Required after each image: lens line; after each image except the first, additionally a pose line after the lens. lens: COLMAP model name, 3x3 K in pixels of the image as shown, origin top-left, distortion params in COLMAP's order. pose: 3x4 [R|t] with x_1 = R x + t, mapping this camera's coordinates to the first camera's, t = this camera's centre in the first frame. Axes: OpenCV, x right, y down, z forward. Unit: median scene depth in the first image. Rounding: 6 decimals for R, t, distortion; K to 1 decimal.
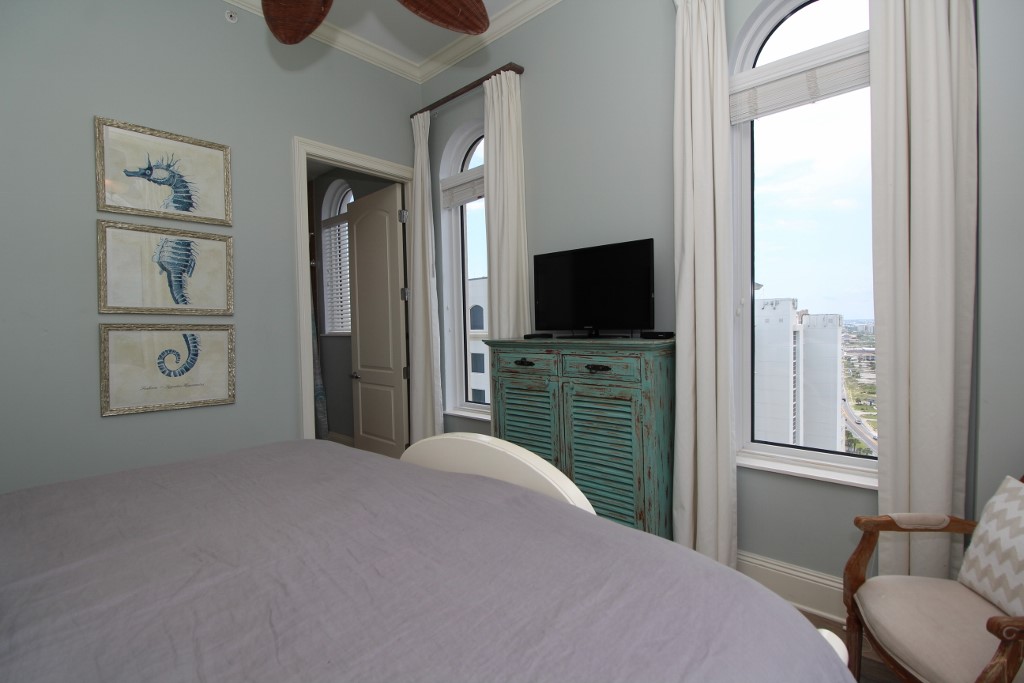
lens RADIAL K [[475.6, 0, 512.7], [0, 475.6, 341.8], [0, 0, 1]] dist [-0.005819, -0.002020]
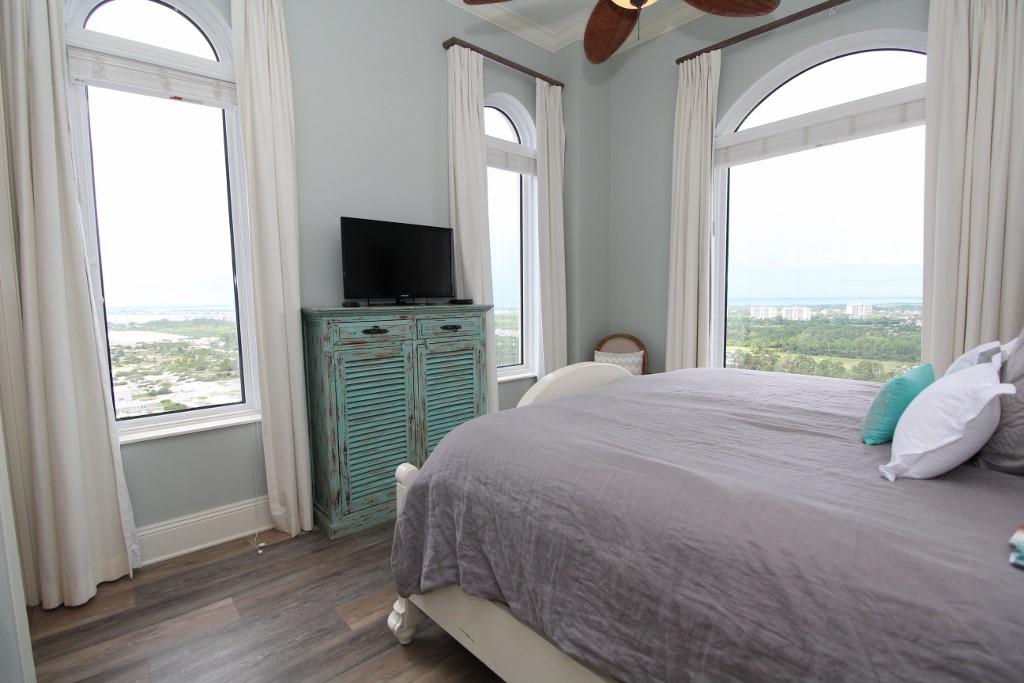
lens RADIAL K [[475.6, 0, 512.1], [0, 475.6, 339.4], [0, 0, 1]] dist [-0.005819, -0.002020]
pose [[0.106265, -0.066696, 0.992098, -0.956528], [0.046375, 0.996995, 0.062058, 0.015016], [-0.993256, 0.039414, 0.109039, 0.658089]]
